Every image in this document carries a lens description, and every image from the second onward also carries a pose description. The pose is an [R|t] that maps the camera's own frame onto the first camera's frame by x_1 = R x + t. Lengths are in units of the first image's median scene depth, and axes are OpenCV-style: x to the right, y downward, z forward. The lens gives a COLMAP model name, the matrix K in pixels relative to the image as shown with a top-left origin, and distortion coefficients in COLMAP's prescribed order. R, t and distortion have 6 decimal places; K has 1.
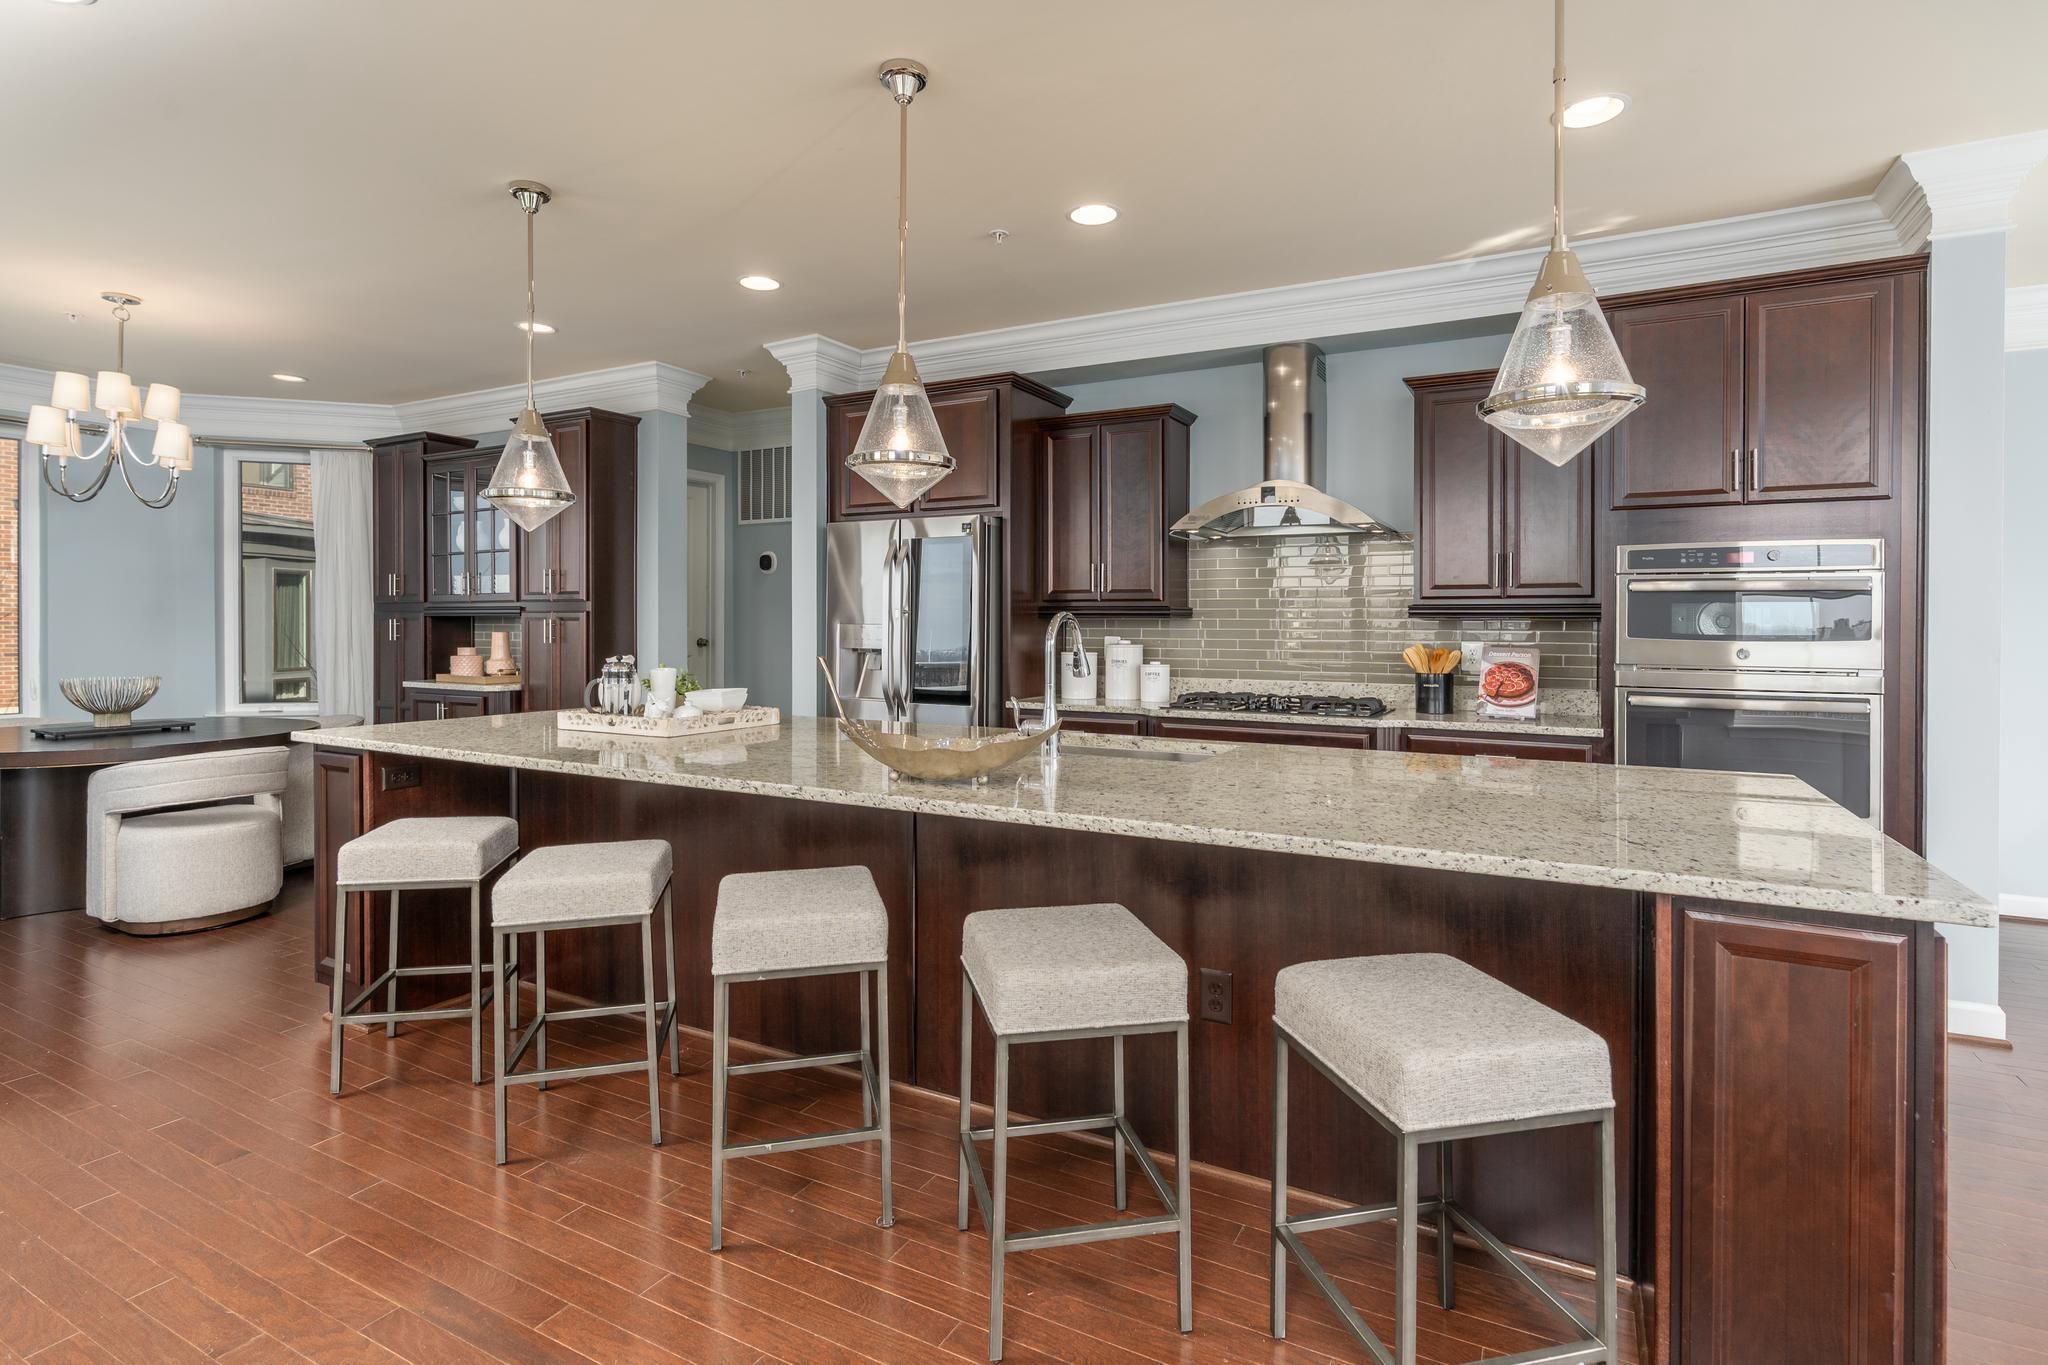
lens RADIAL K [[996.0, 0, 1030.9], [0, 996.0, 632.7], [0, 0, 1]] dist [-0.000043, 0.000117]
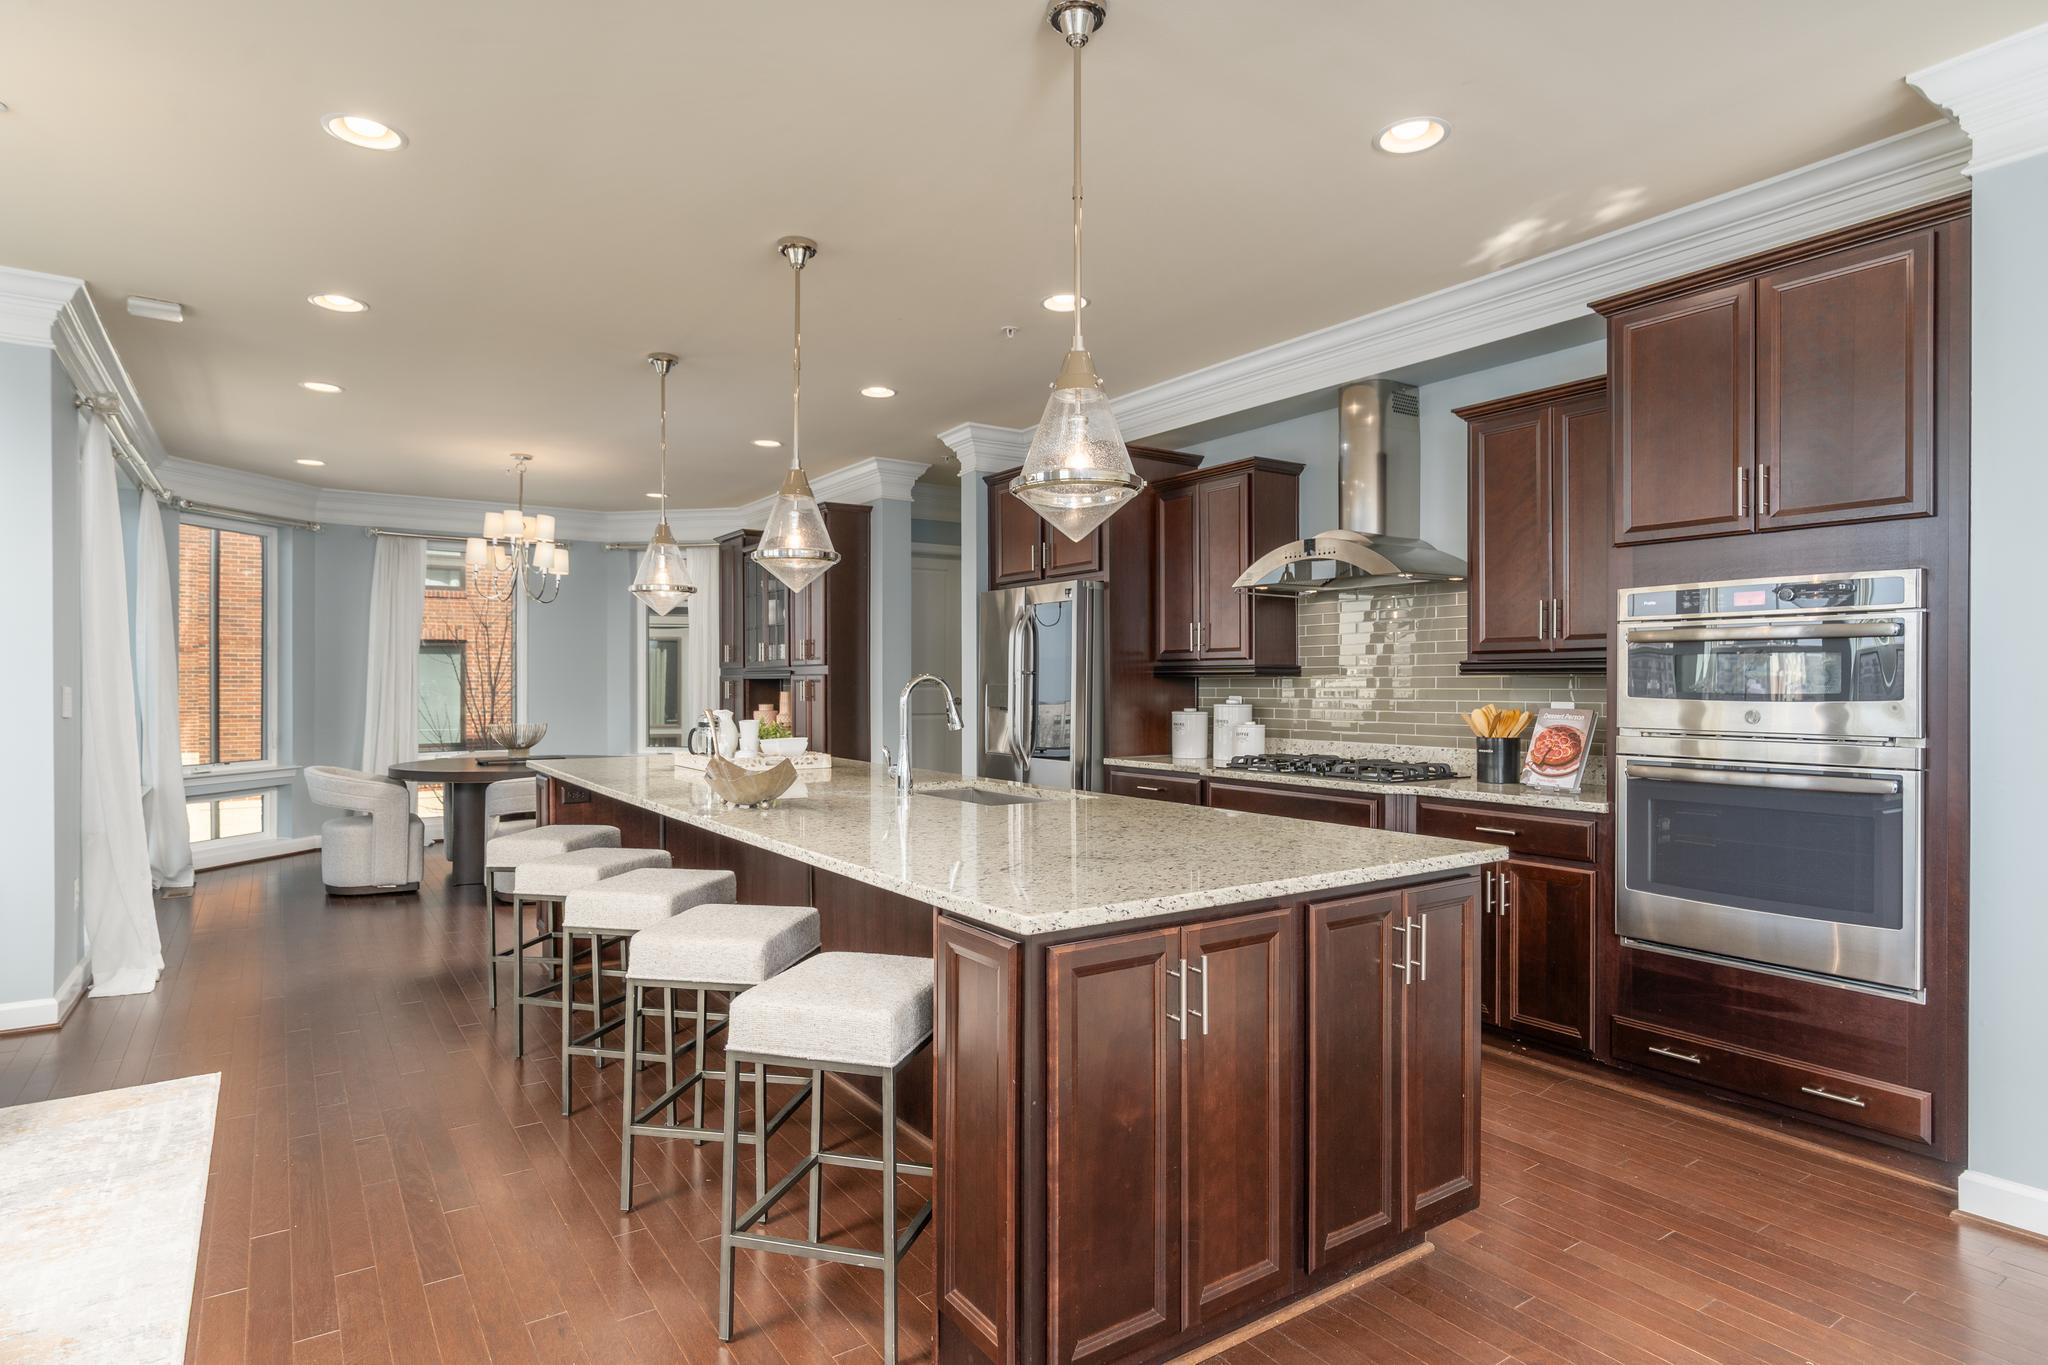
lens RADIAL K [[1086.4, 0, 1022.0], [0, 1086.4, 682.9], [0, 0, 1]] dist [-0.000637, -0.000278]
pose [[0.887170, -0.003824, -0.461427, 0.465975], [-0.000607, 0.999955, -0.009453, 0.001743], [0.461442, 0.008667, 0.887128, -0.049051]]
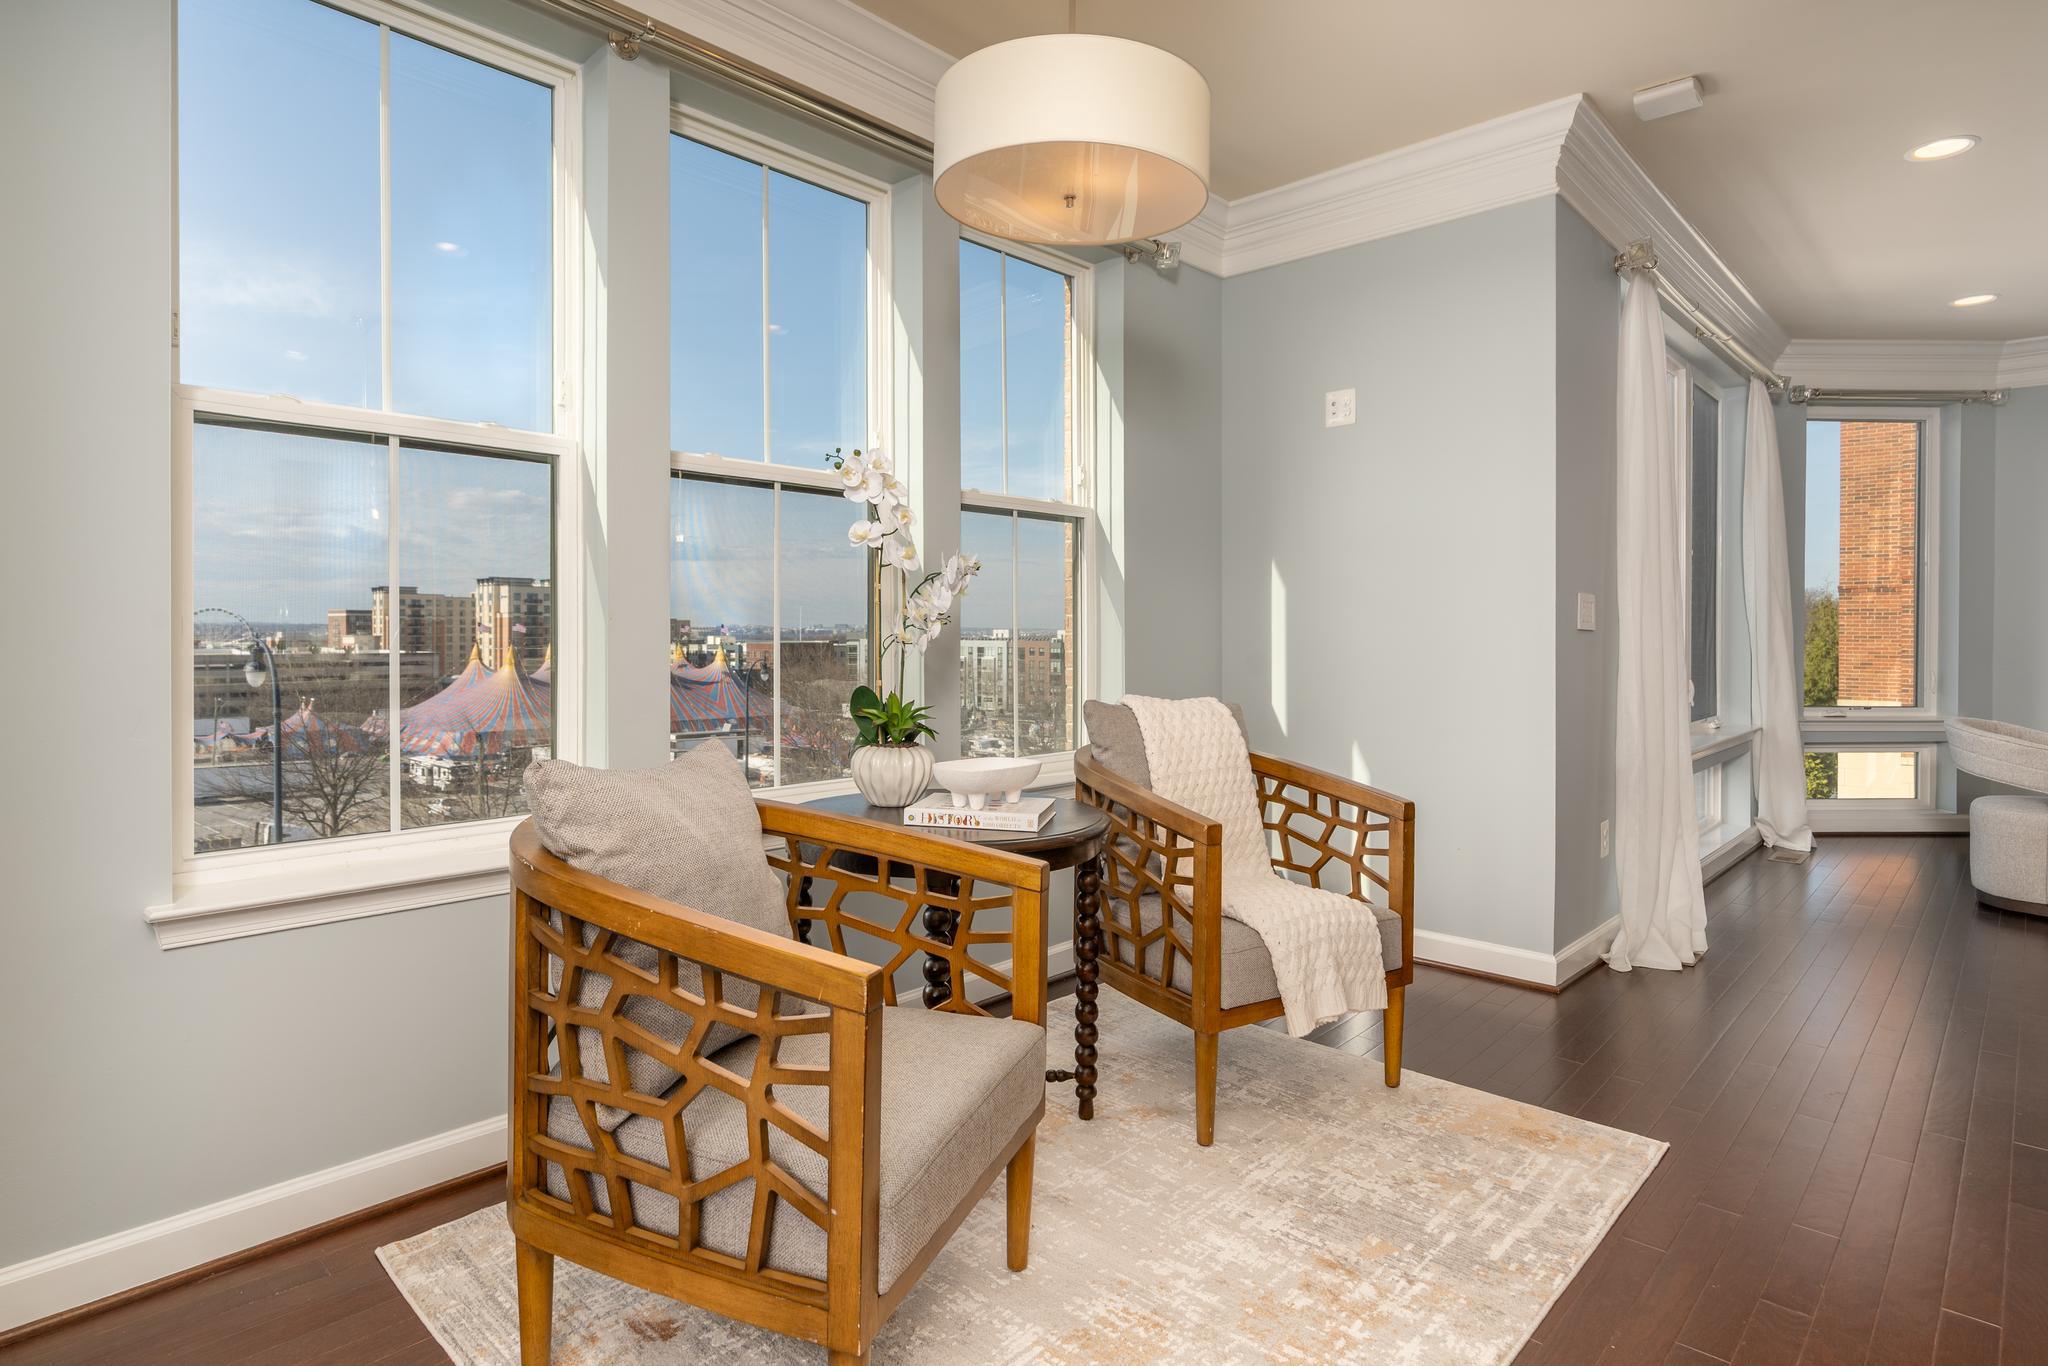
lens RADIAL K [[1089.9, 0, 1026.4], [0, 1089.9, 644.2], [0, 0, 1]] dist [-0.002054, -0.000565]
pose [[-0.257220, 0.004863, -0.966341, 0.171464], [-0.008587, 0.999936, 0.007317, 0.032875], [0.966315, 0.010180, -0.257162, 0.221389]]
